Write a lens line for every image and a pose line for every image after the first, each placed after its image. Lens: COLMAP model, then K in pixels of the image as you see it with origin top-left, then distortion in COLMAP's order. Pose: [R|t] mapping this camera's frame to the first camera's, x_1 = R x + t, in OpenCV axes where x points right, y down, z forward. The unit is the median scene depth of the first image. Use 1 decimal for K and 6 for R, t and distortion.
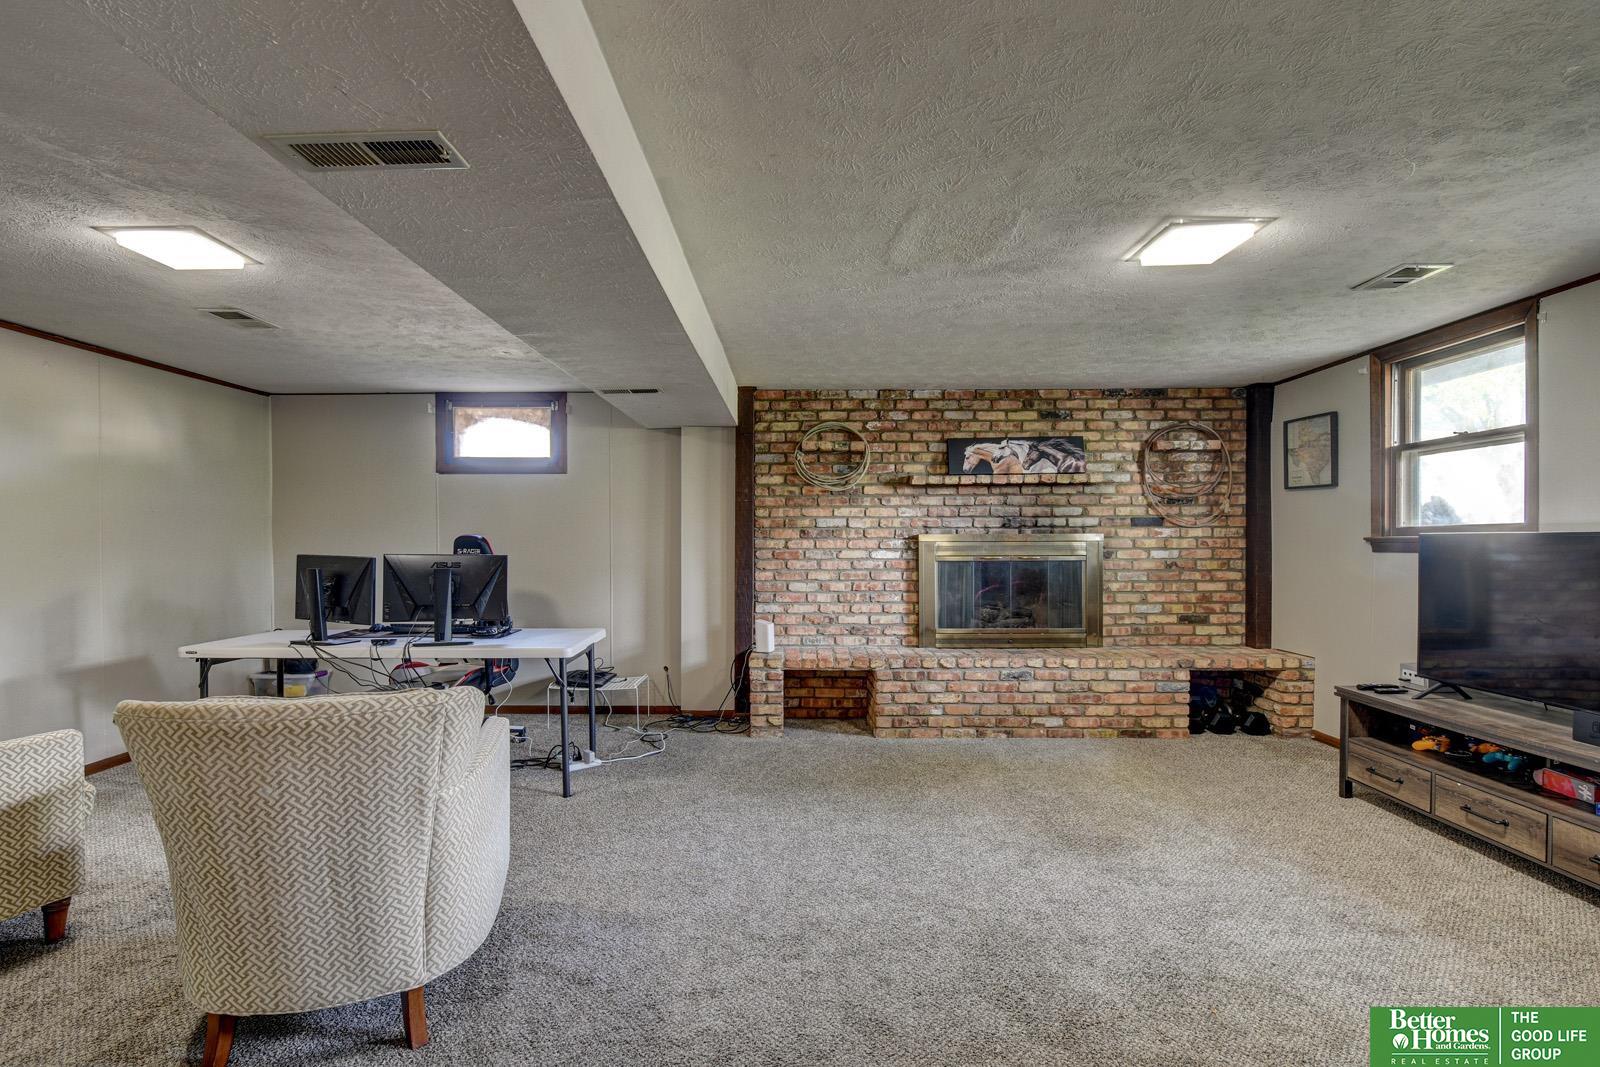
lens RADIAL K [[752.7, 0, 792.0], [0, 752.7, 540.7], [0, 0, 1]] dist [-0.005086, -0.005016]
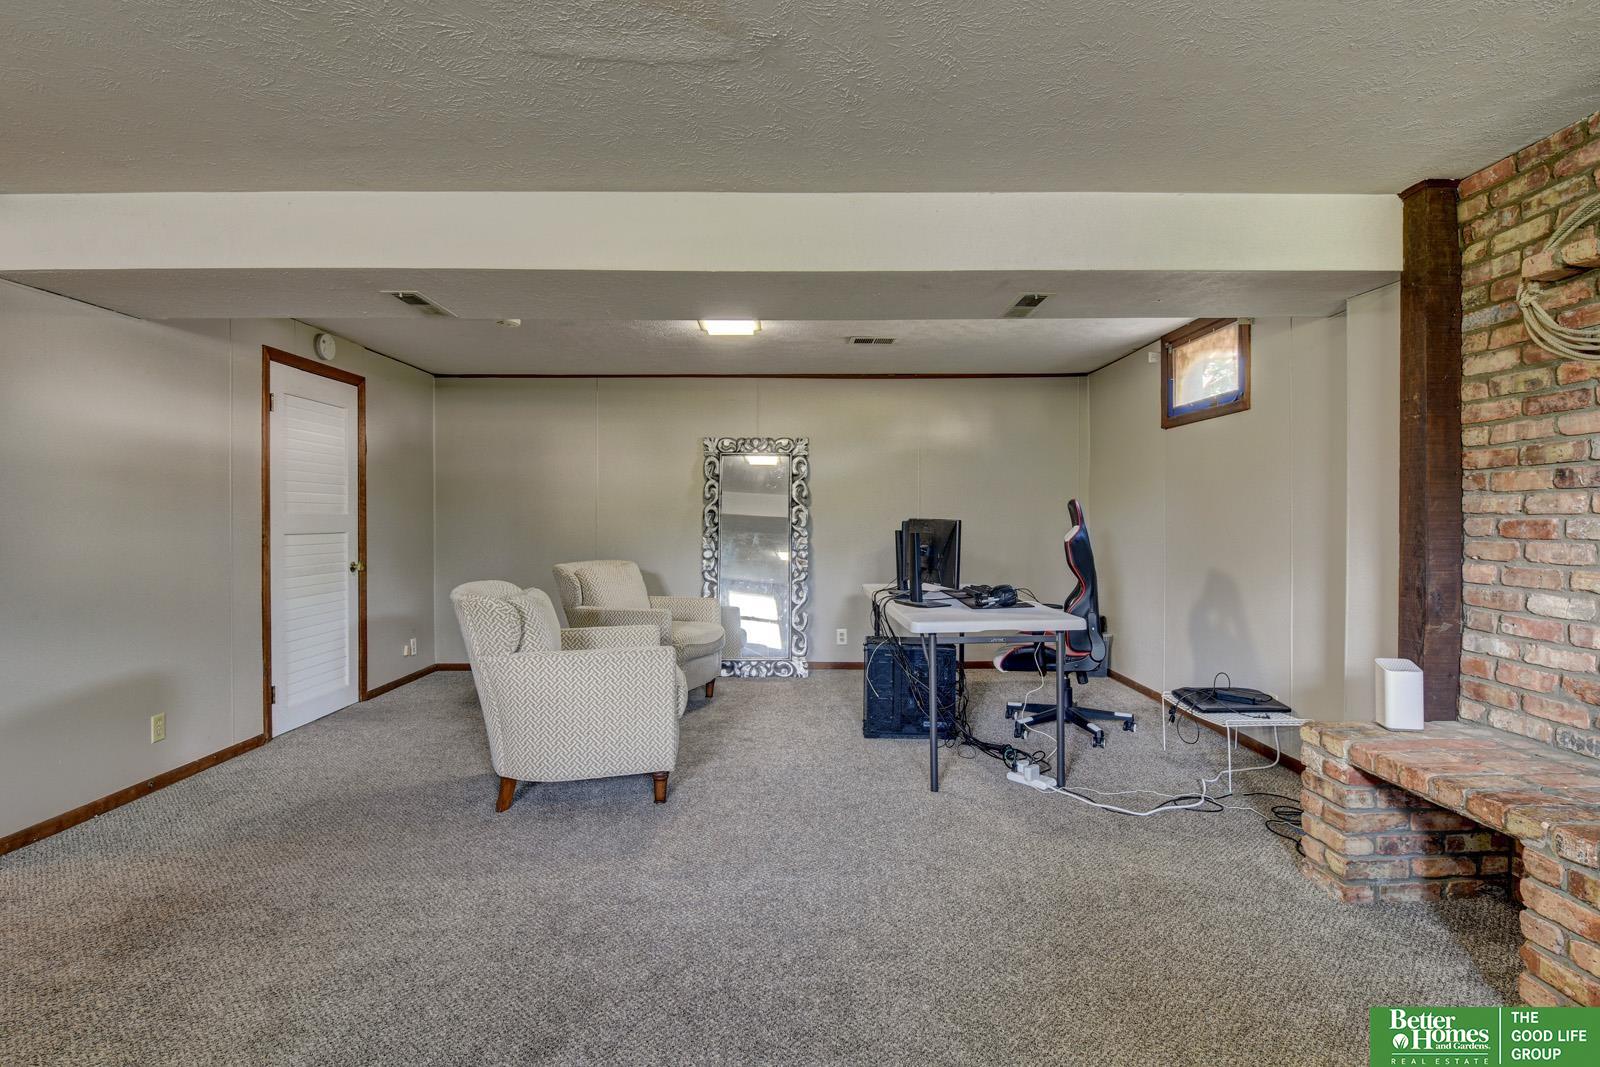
lens RADIAL K [[752.7, 0, 770.1], [0, 752.7, 506.6], [0, 0, 1]] dist [-0.005086, -0.005016]
pose [[0.015667, -0.011201, -0.999815, 0.415045], [0.001591, 0.999936, -0.011177, 0.010427], [0.999876, -0.001415, 0.015684, 0.557540]]
